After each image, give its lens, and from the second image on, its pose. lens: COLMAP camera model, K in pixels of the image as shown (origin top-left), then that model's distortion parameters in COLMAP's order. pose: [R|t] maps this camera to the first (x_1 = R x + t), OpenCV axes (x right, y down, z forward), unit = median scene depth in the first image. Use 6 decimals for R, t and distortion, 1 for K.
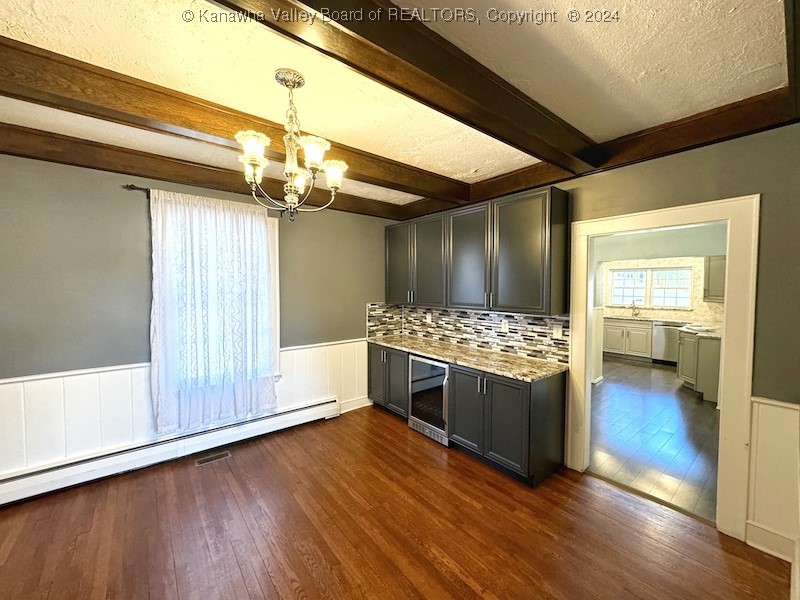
lens RADIAL K [[322.7, 0, 401.4], [0, 322.7, 298.0], [0, 0, 1]] dist [-0.001763, 0.000029]
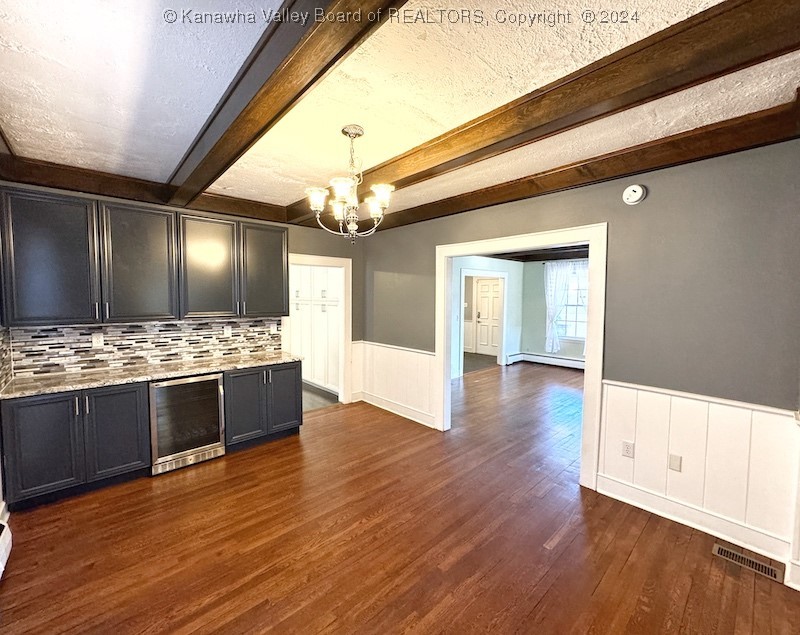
lens RADIAL K [[337.6, 0, 400.6], [0, 337.6, 316.5], [0, 0, 1]] dist [0.000768, 0.000070]
pose [[-0.072360, -0.063348, 0.995365, -0.941714], [0.029520, 0.997408, 0.065624, -0.026483], [-0.996942, 0.034132, -0.070302, 0.512373]]
